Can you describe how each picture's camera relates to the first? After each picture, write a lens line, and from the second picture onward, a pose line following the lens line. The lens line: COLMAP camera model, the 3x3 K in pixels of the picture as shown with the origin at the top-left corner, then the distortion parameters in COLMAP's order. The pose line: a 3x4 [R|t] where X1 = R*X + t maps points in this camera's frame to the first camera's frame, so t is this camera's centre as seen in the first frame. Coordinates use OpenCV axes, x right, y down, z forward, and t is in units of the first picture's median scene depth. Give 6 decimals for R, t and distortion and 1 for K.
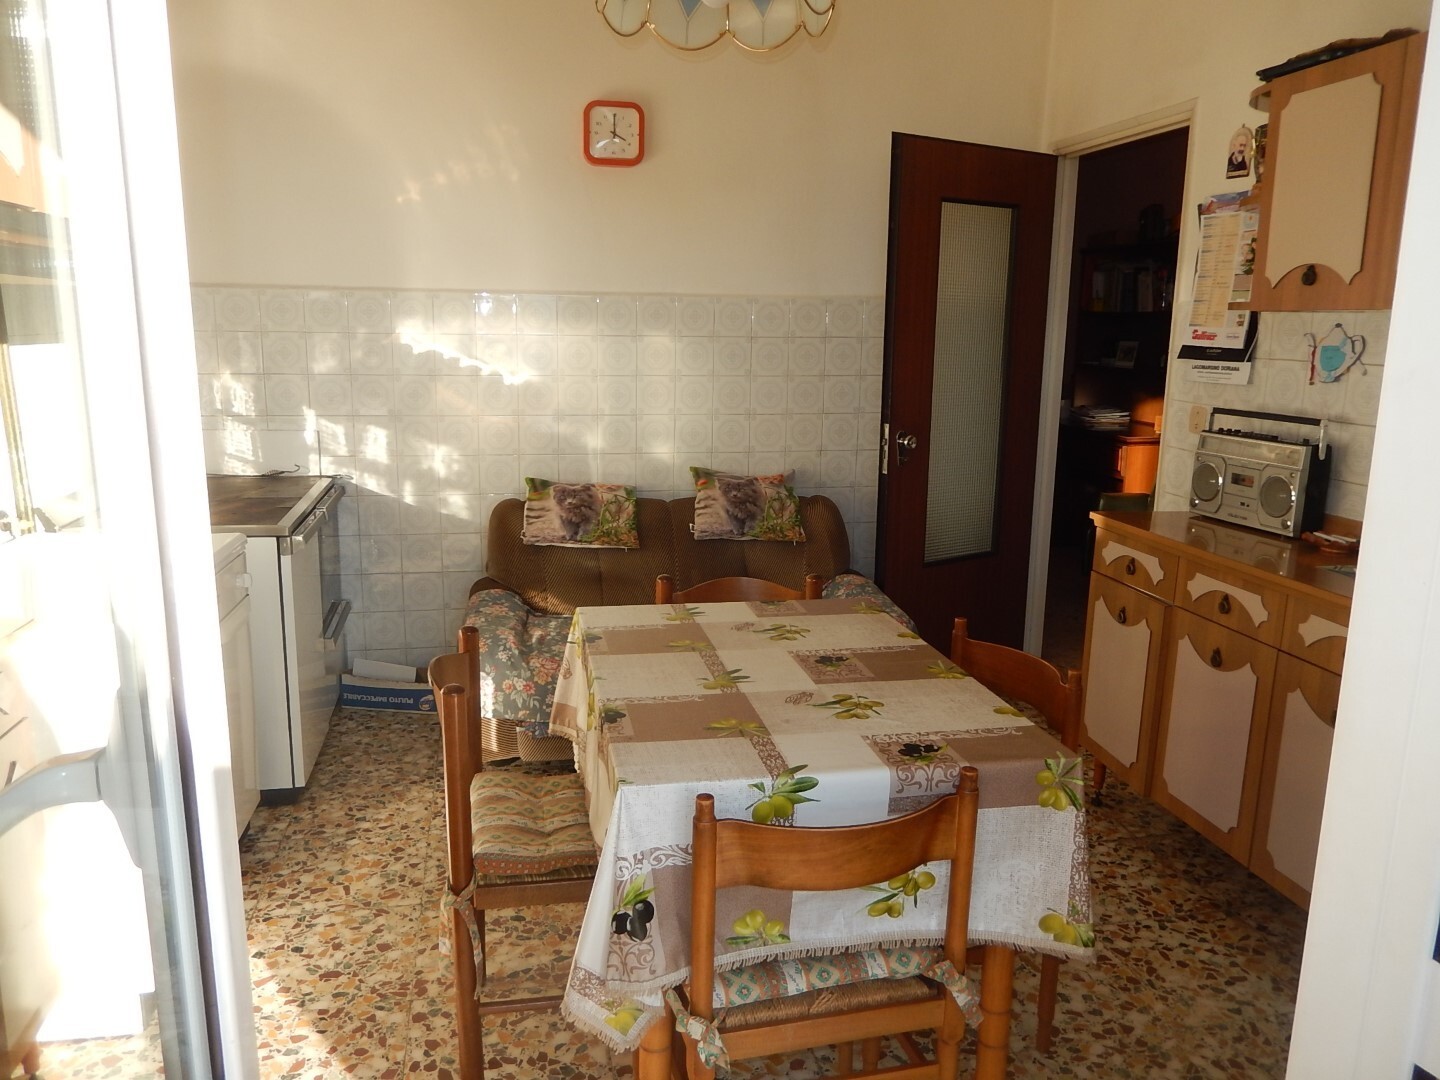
lens RADIAL K [[1061.7, 0, 720.0], [0, 1061.7, 540.0], [0, 0, 1]] dist [-0.003827, 0.011363]
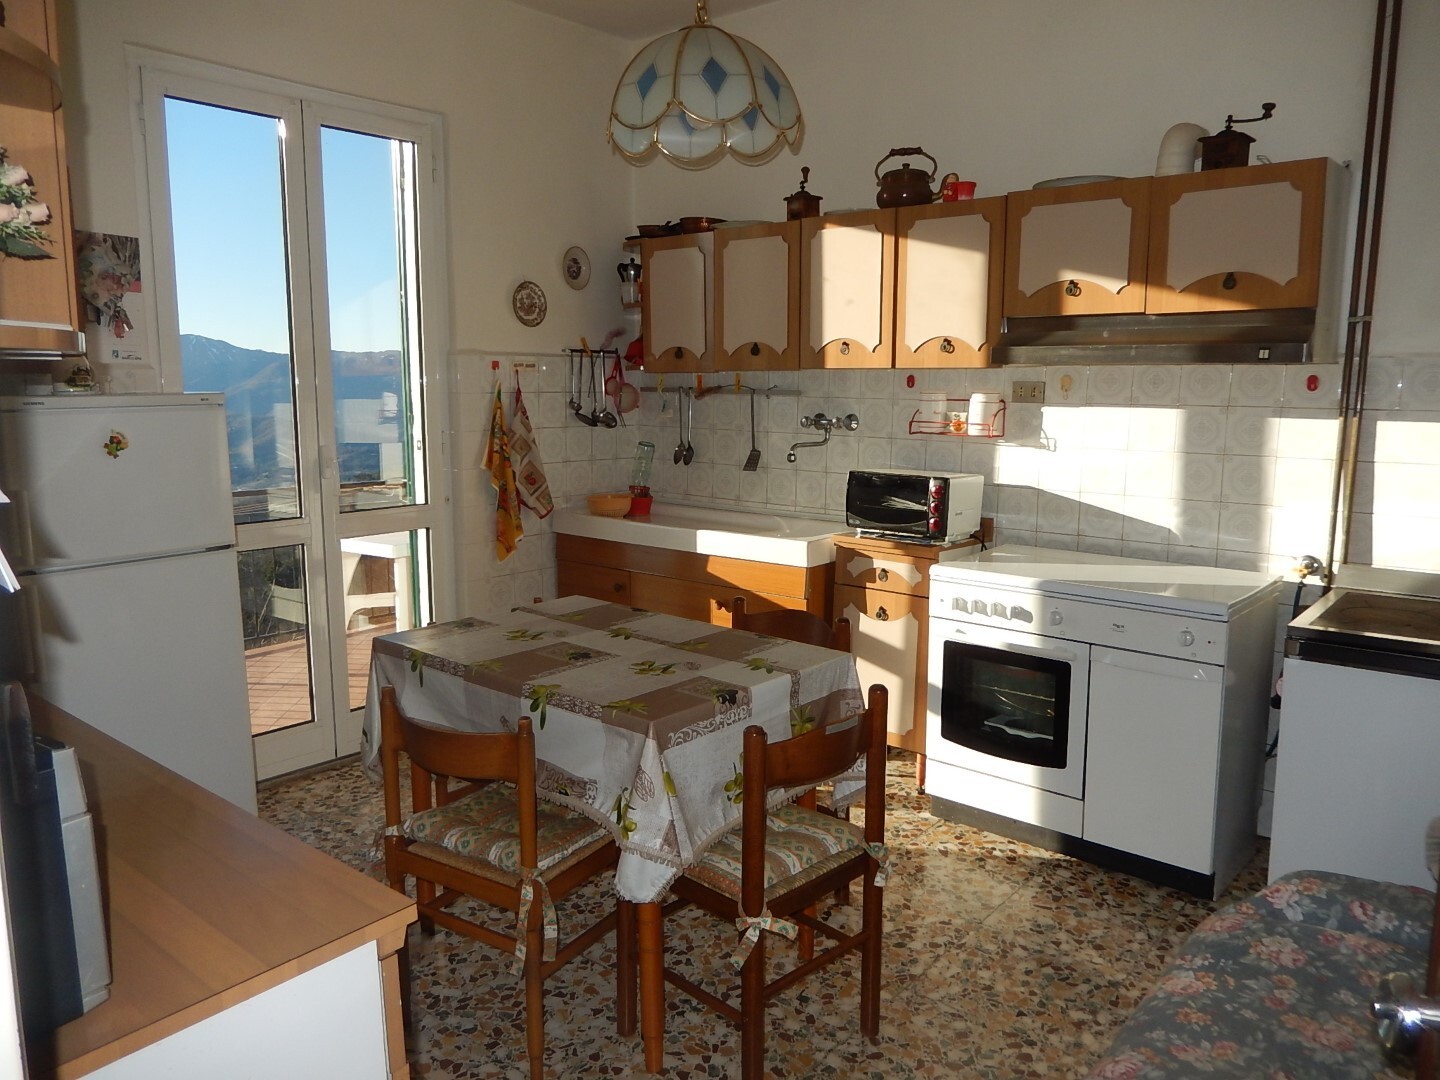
lens RADIAL K [[1061.7, 0, 720.0], [0, 1061.7, 540.0], [0, 0, 1]] dist [-0.003827, 0.011363]
pose [[-0.778493, 0.082661, -0.622186, 0.639202], [-0.135583, 0.945738, 0.295291, -0.350946], [0.612834, 0.314240, -0.725043, 1.691138]]
